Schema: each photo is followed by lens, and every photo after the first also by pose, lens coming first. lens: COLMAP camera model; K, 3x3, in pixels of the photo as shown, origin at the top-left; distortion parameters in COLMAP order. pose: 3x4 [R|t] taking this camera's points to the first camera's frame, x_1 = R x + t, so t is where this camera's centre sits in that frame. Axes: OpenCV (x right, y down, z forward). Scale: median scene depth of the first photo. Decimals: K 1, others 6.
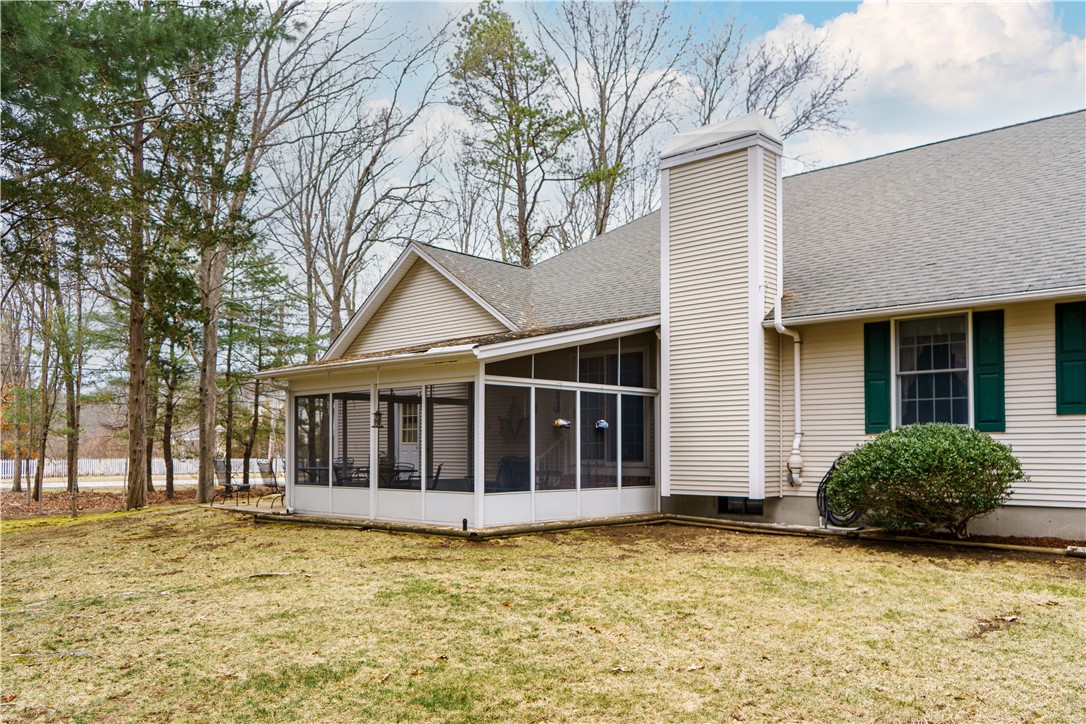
lens RADIAL K [[873.7, 0, 559.7], [0, 873.7, 403.0], [0, 0, 1]] dist [-0.006094, -0.001305]
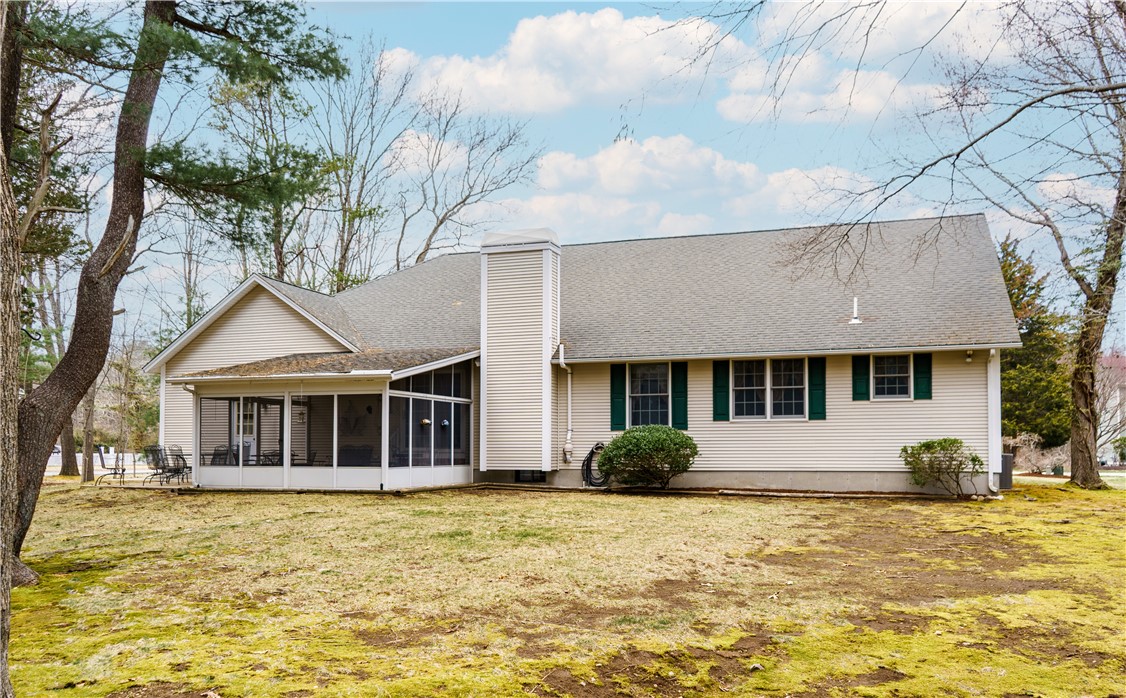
lens RADIAL K [[911.2, 0, 562.8], [0, 911.2, 348.5], [0, 0, 1]] dist [-0.042885, -0.000973]
pose [[0.918046, 0.044700, 0.393946, -0.408973], [-0.022247, 0.997866, -0.061381, -0.012092], [-0.395849, 0.047586, 0.917082, -0.543990]]
